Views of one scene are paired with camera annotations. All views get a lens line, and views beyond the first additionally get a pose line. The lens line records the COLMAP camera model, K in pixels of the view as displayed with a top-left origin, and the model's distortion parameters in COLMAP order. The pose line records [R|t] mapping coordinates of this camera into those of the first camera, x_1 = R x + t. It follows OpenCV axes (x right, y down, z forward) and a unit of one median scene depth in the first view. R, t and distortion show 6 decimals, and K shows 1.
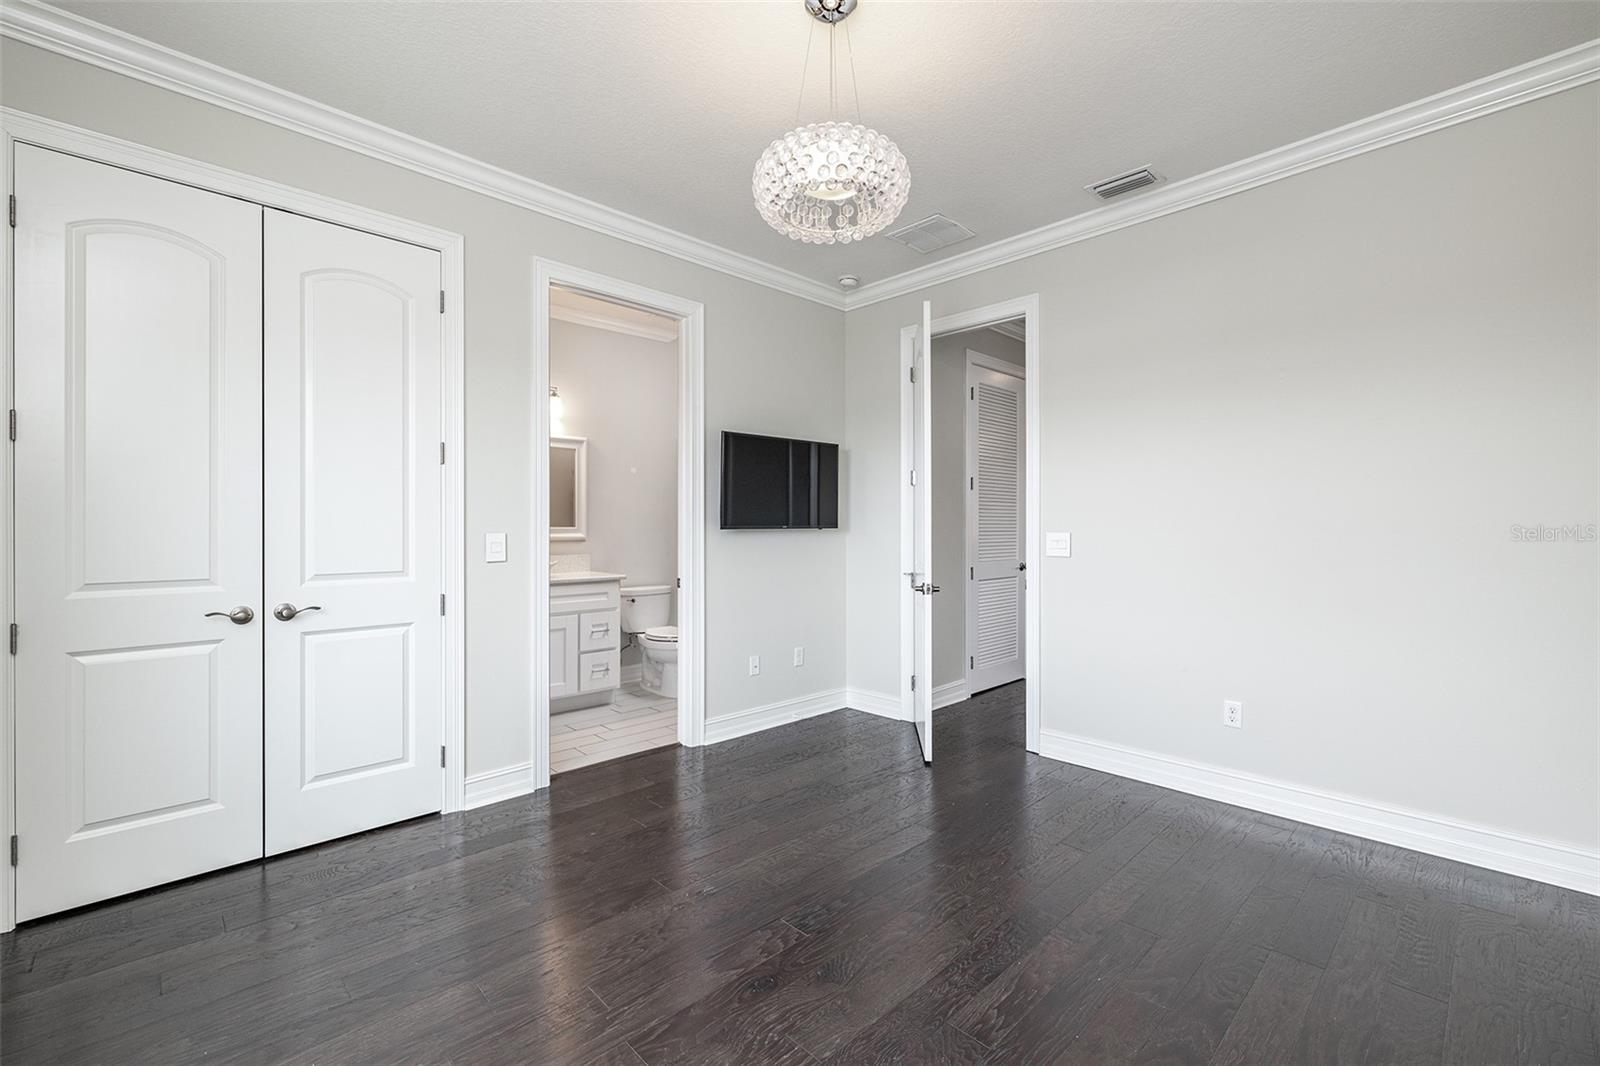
lens RADIAL K [[672.5, 0, 800.9], [0, 672.5, 528.7], [0, 0, 1]] dist [0.008906, -0.000083]
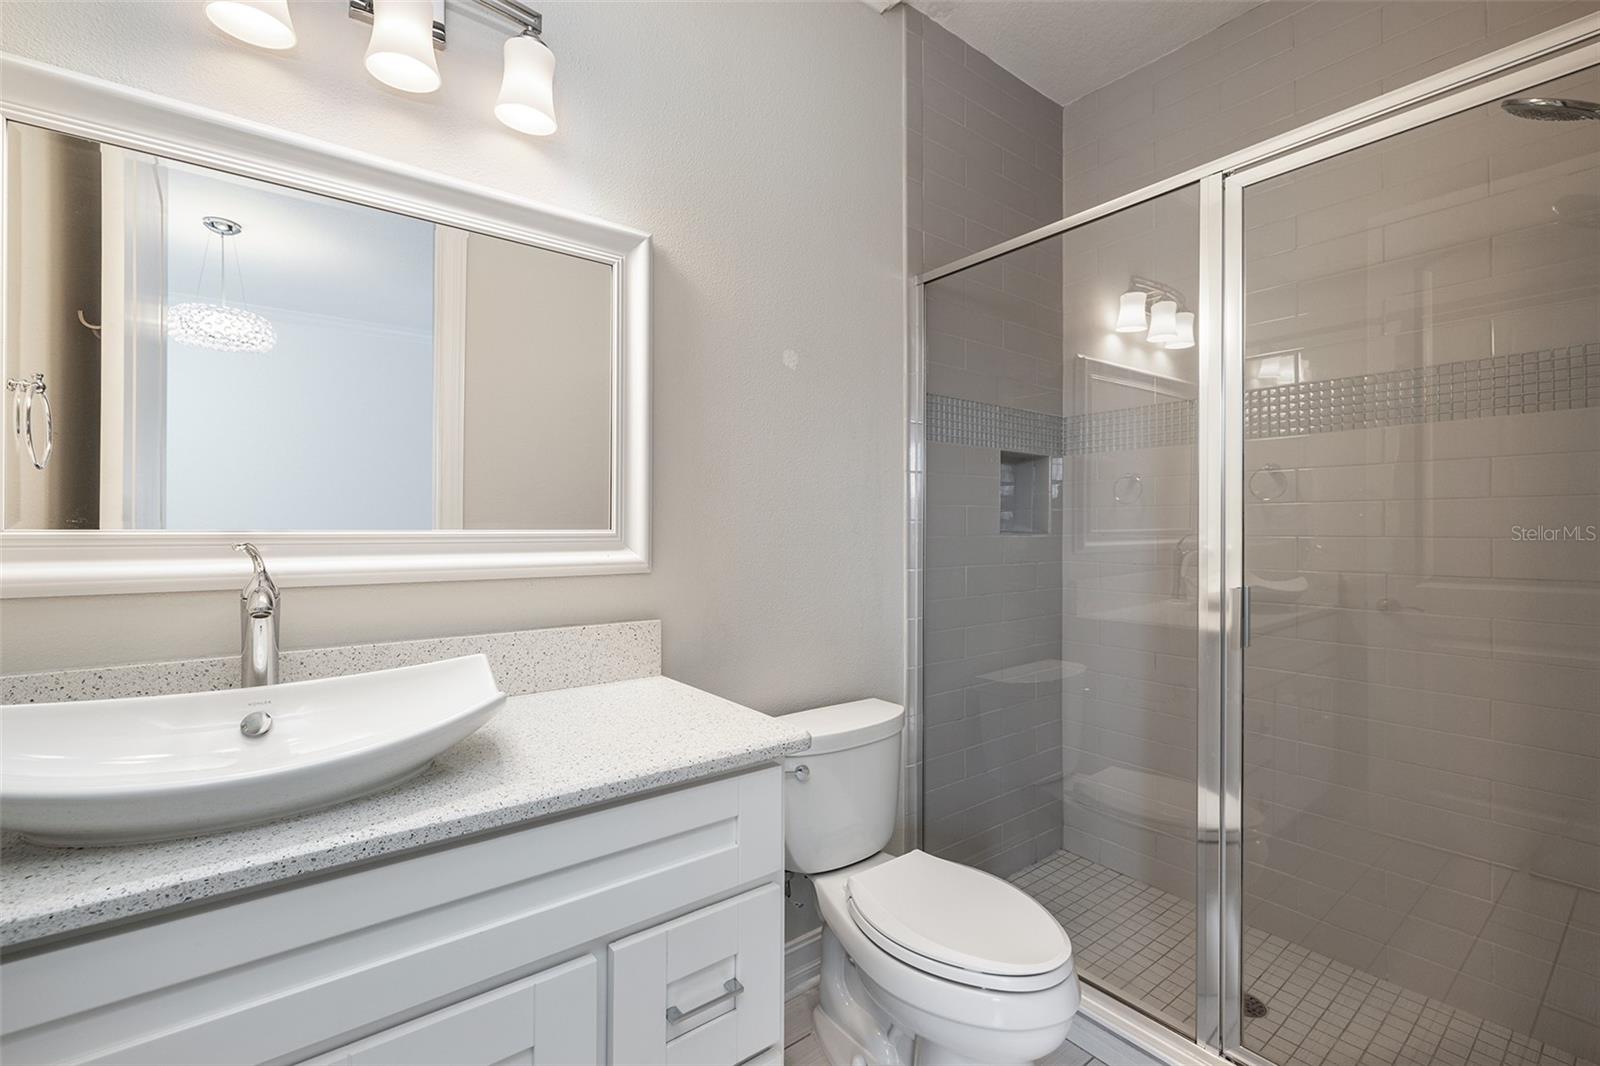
lens RADIAL K [[672.5, 0, 796.7], [0, 672.5, 530.9], [0, 0, 1]] dist [0.008906, -0.000083]
pose [[0.992349, -0.001914, -0.123450, -0.219927], [0.002008, 0.999998, 0.000641, -0.001837], [0.123449, -0.000884, 0.992351, 0.719318]]
